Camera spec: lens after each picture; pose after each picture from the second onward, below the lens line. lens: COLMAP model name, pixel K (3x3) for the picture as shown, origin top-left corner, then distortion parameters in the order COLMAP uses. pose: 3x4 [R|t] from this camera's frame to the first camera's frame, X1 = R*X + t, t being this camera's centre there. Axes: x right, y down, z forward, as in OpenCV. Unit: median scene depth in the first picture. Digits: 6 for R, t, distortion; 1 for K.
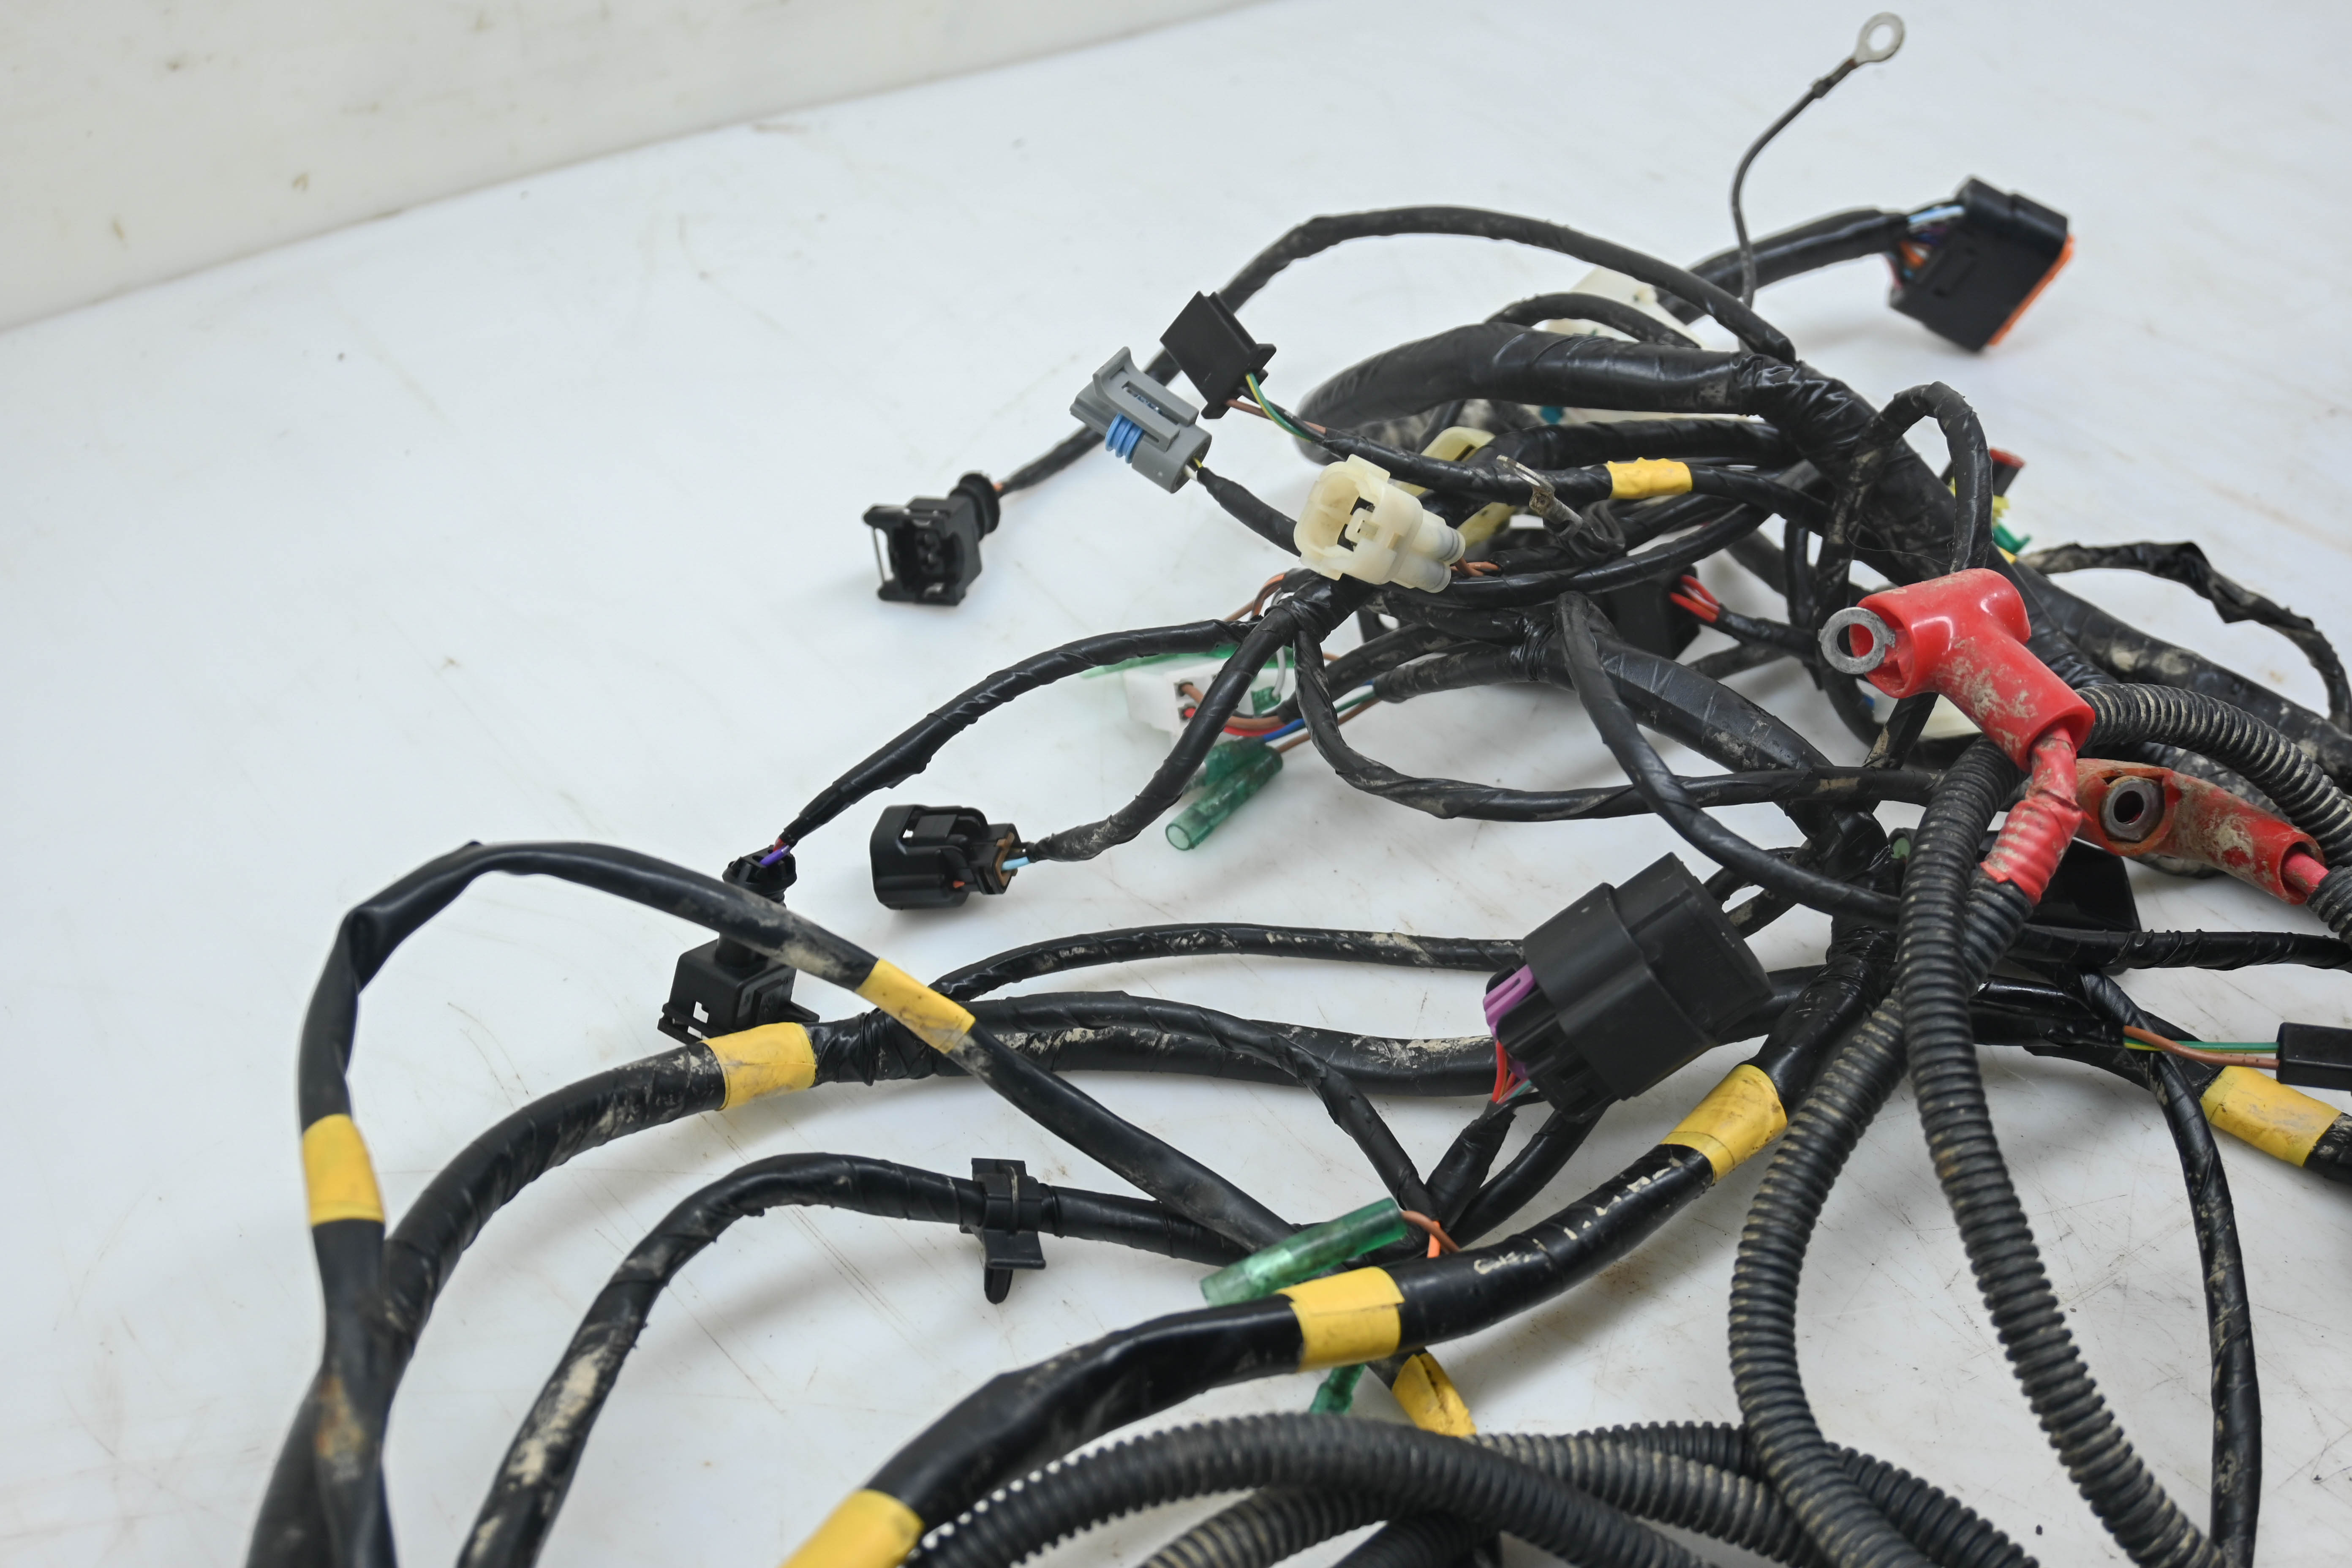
lens RADIAL K [[2754.6, 0, 1176.0], [0, 2754.6, 784.0], [0, 0, 1]] dist [-0.000150, -0.050898]
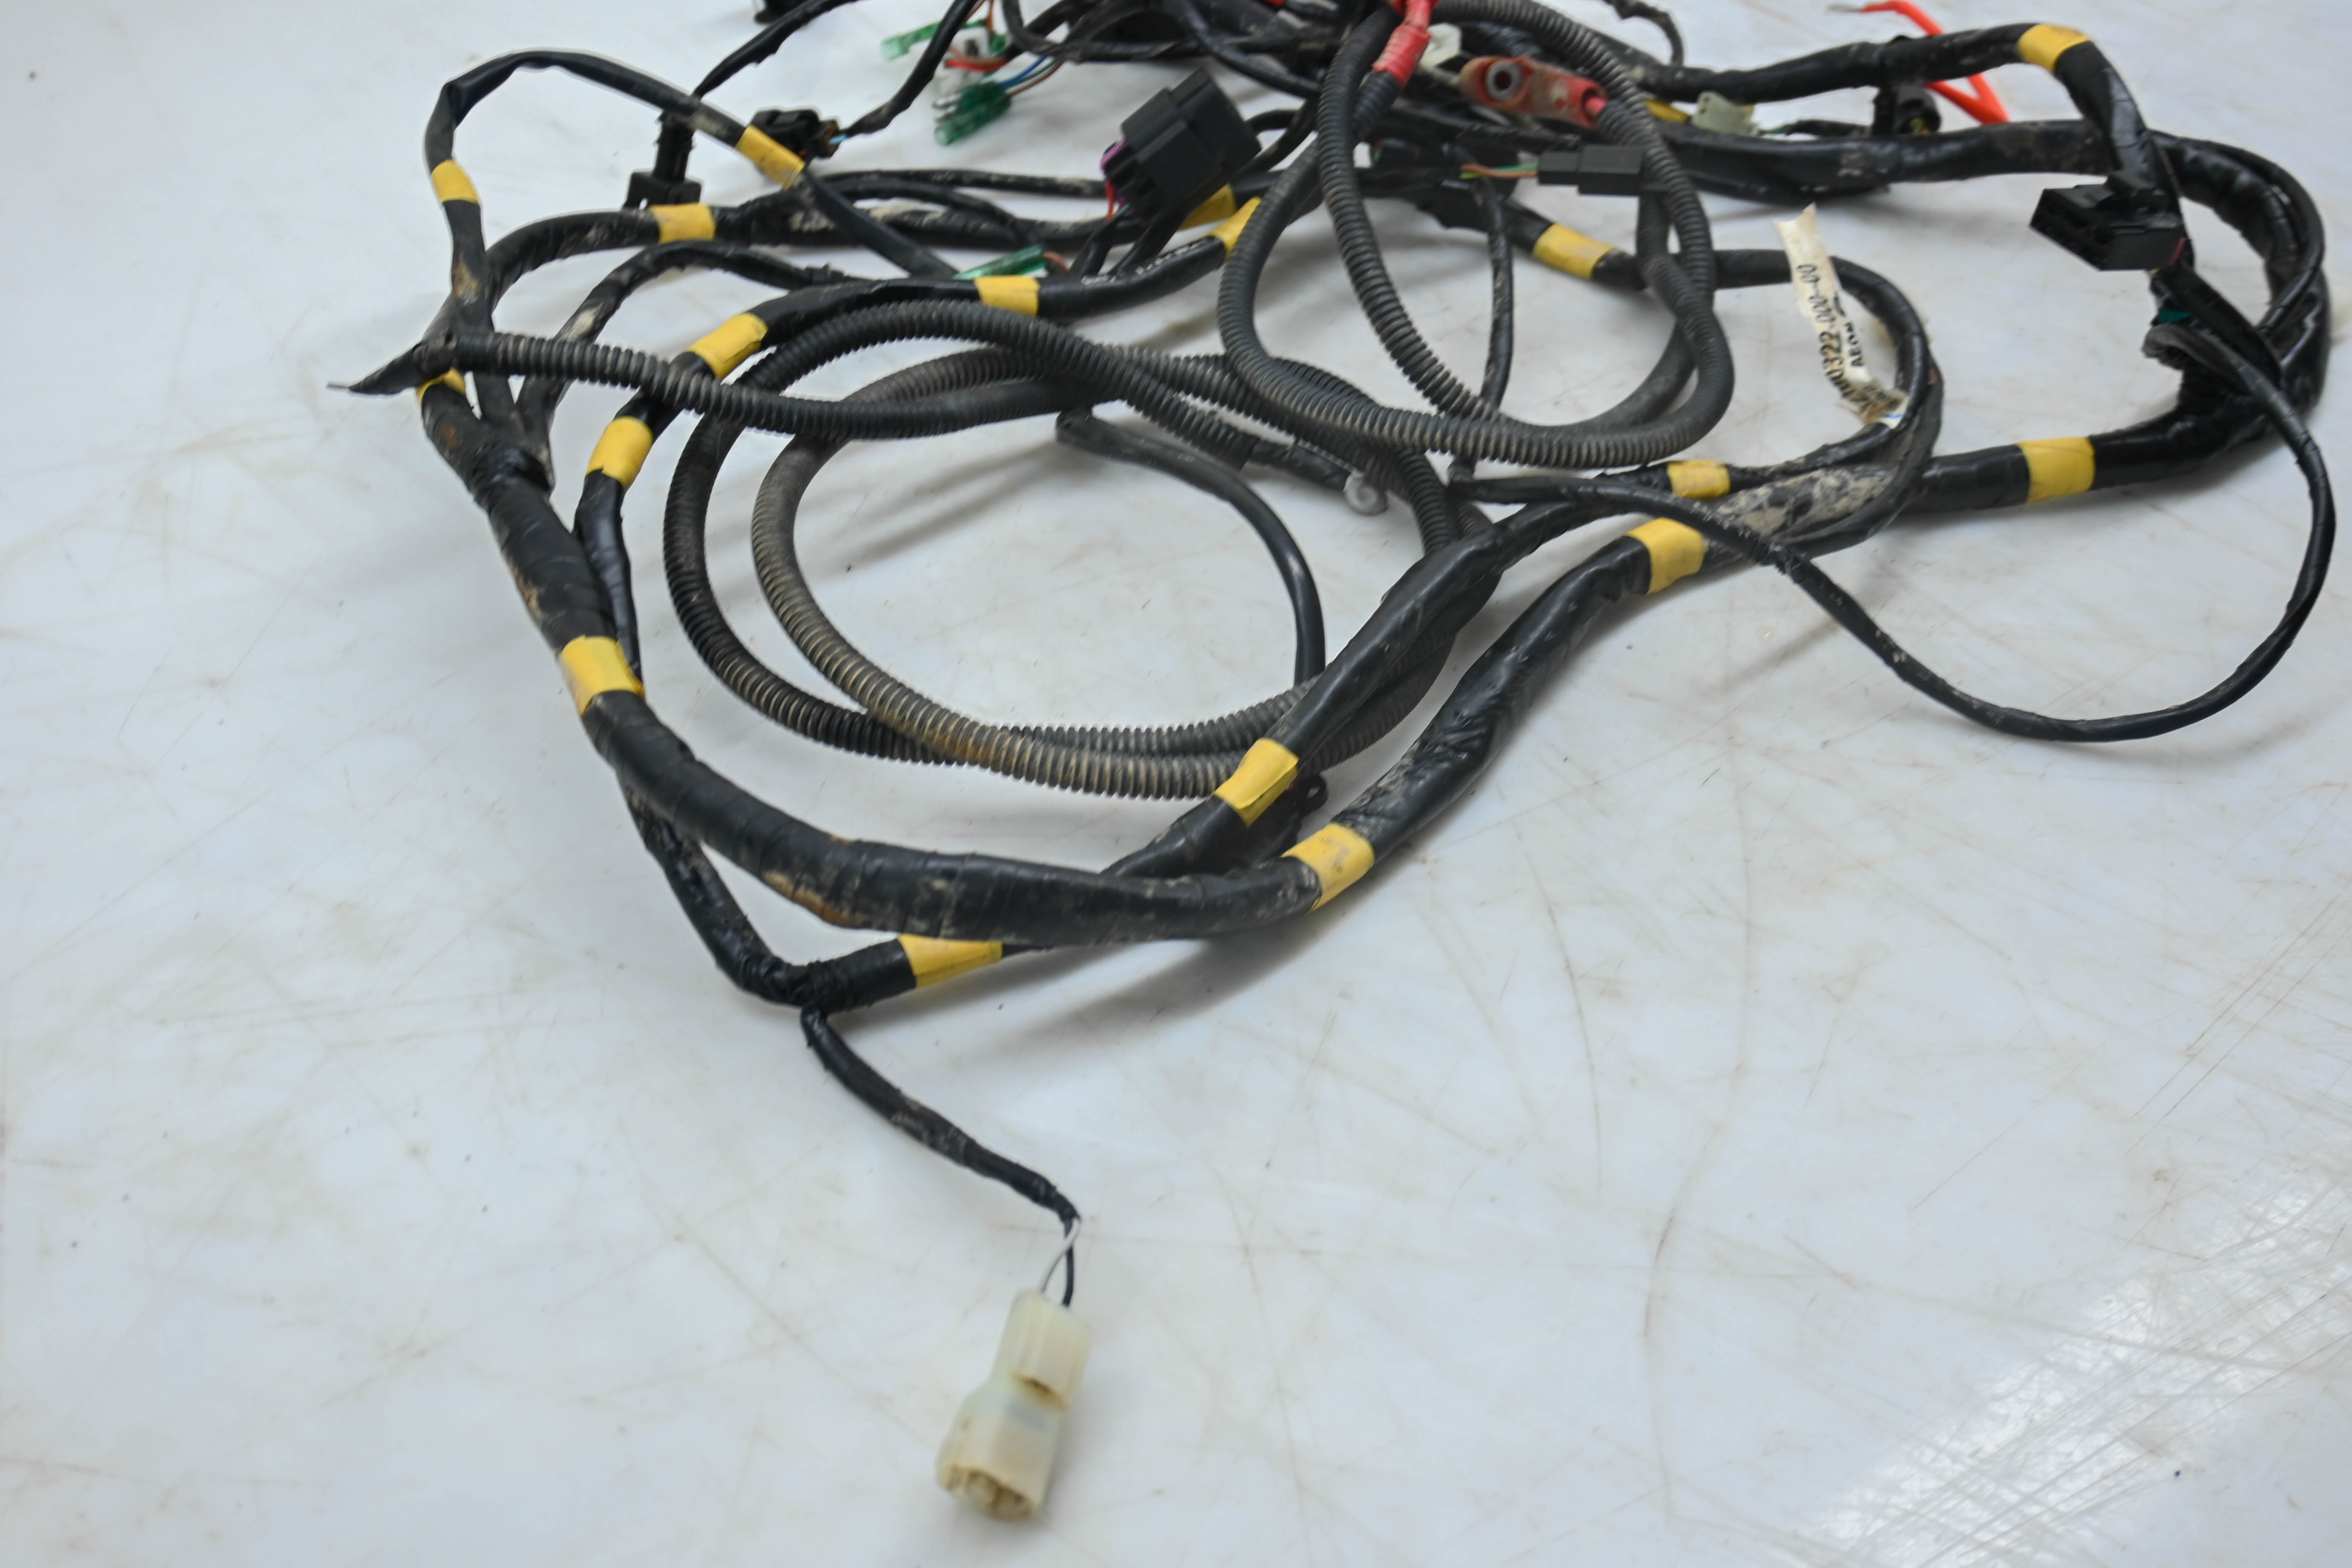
lens RADIAL K [[2754.6, 0, 1176.0], [0, 2754.6, 784.0], [0, 0, 1]] dist [-0.000150, -0.050898]
pose [[0.999532, -0.011667, 0.028273, 0.107780], [0.010077, 0.998395, 0.055738, 0.378729], [-0.028878, -0.055427, 0.998045, -0.761960]]
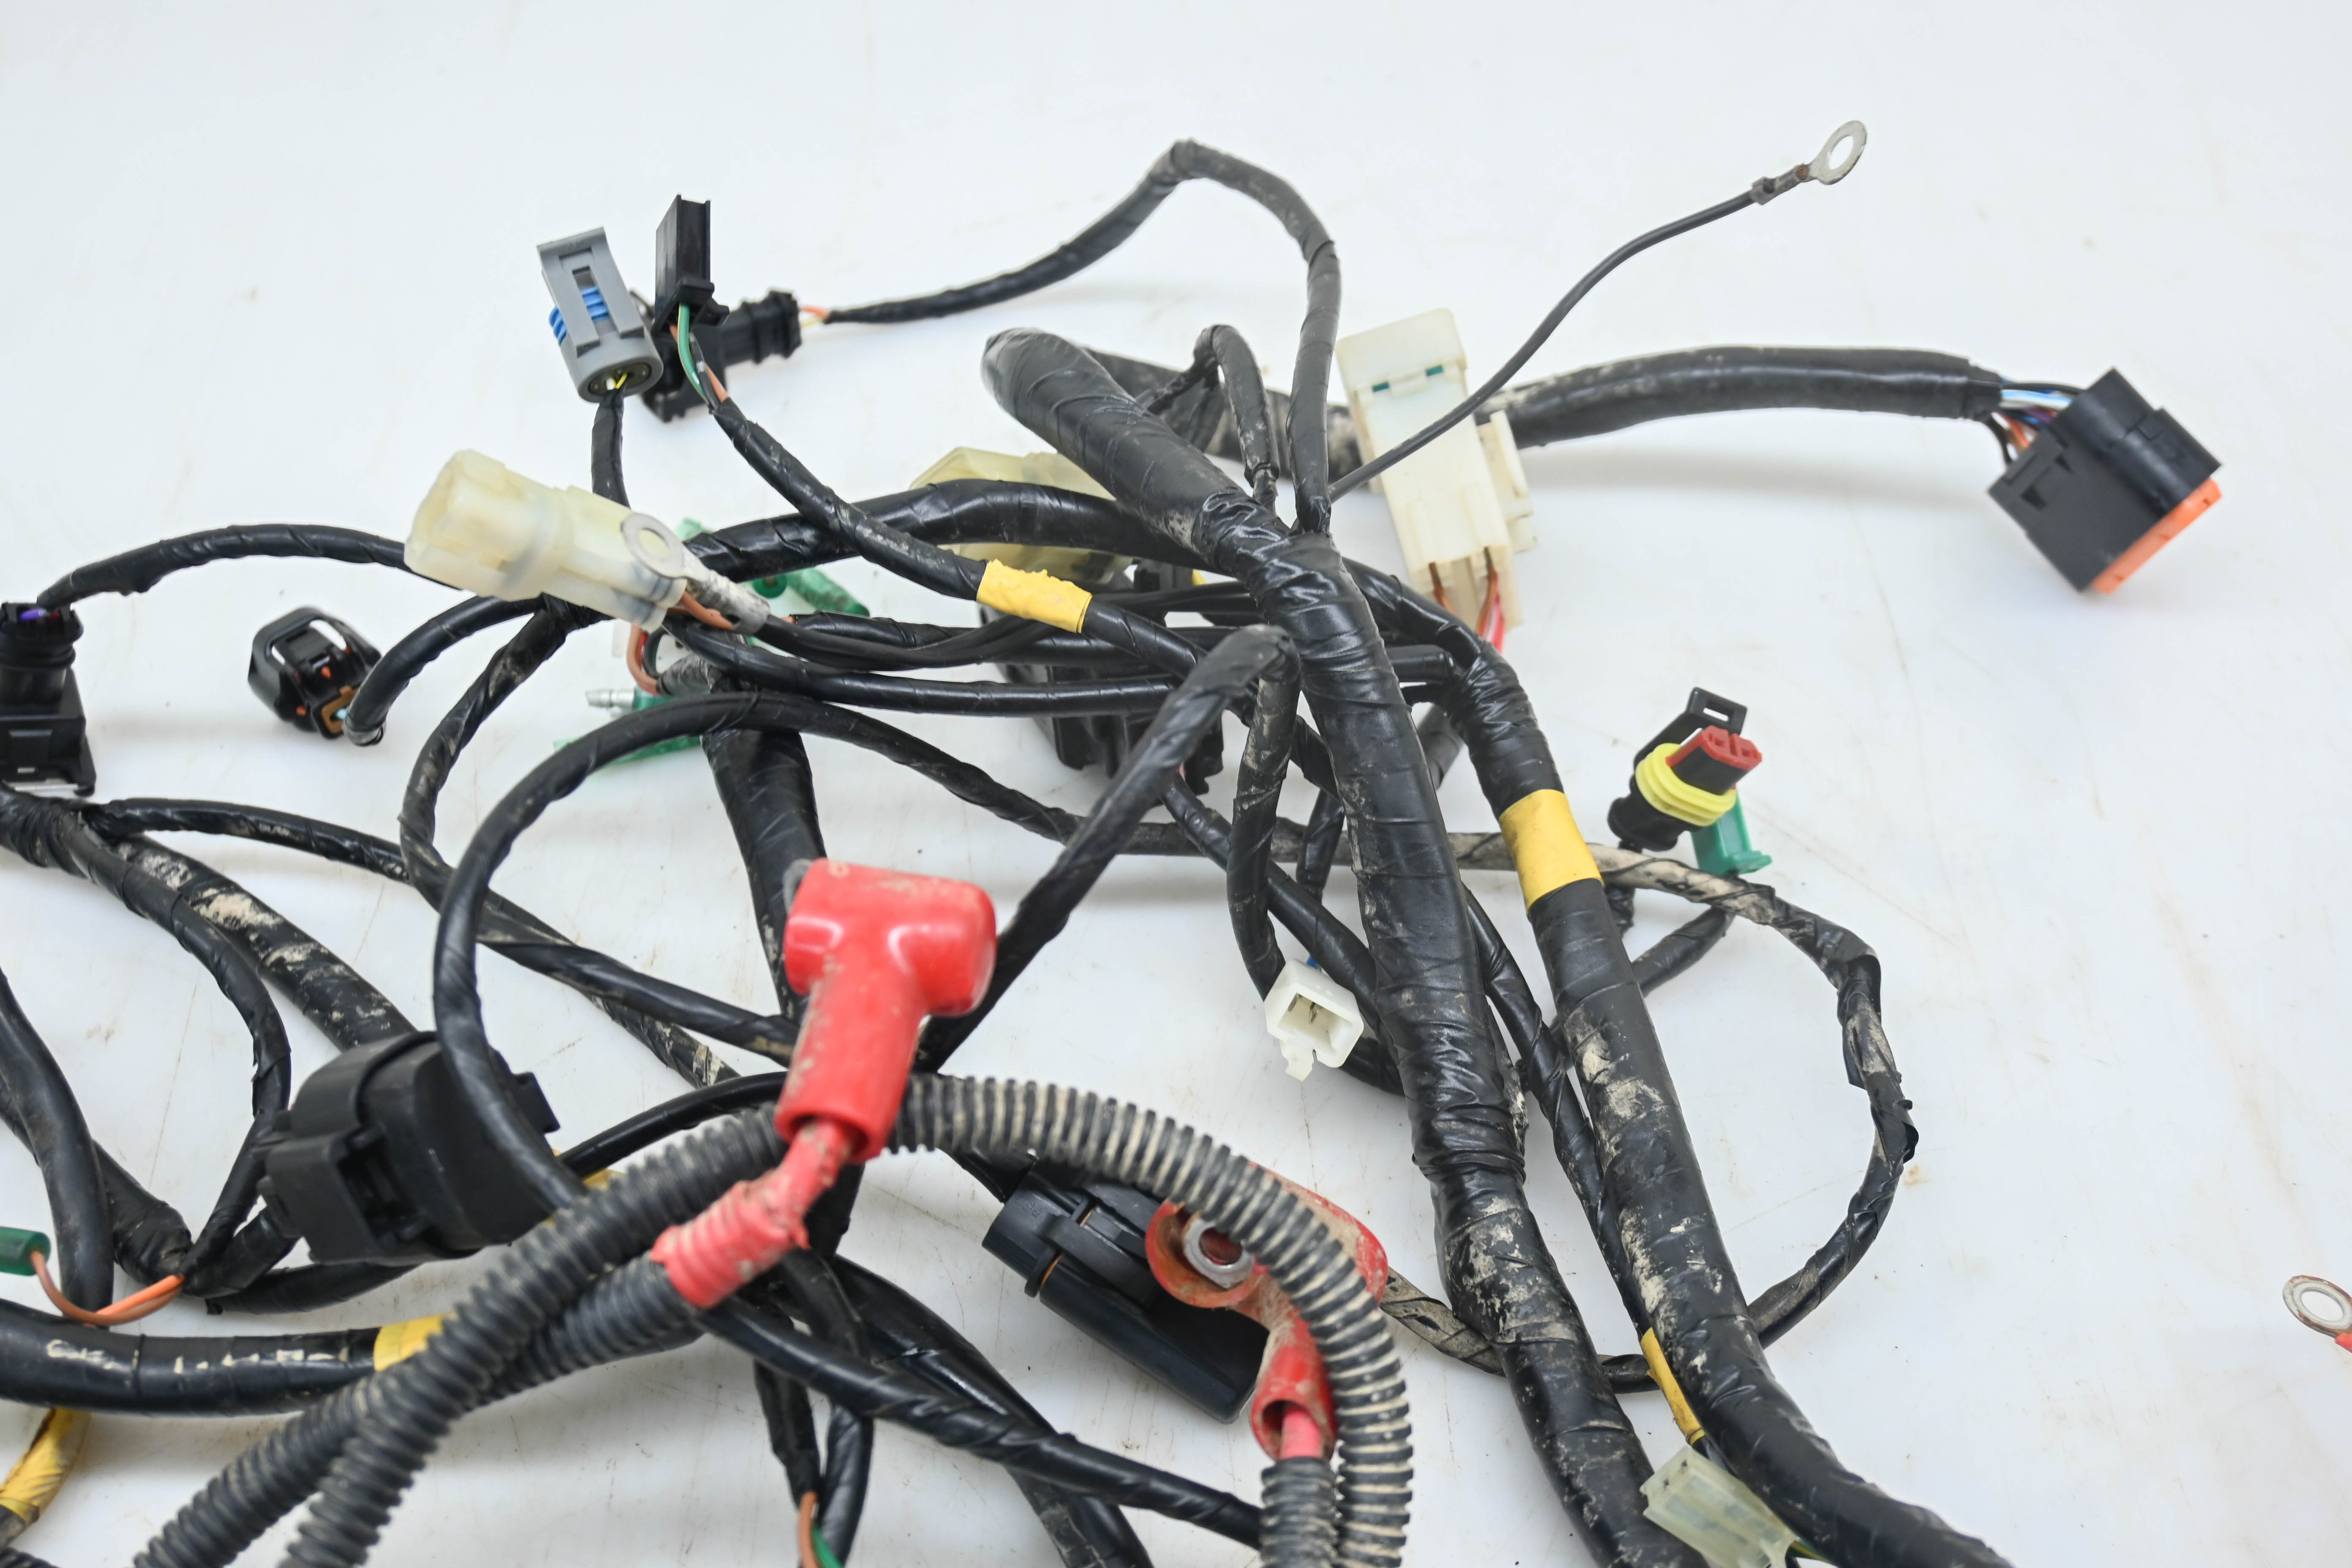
lens RADIAL K [[2754.6, 0, 1176.0], [0, 2754.6, 784.0], [0, 0, 1]] dist [-0.000150, -0.050898]
pose [[0.811029, 0.415105, -0.412215, 0.665480], [-0.347931, 0.908730, 0.230549, -0.310763], [0.470294, -0.043560, 0.881434, 0.364535]]
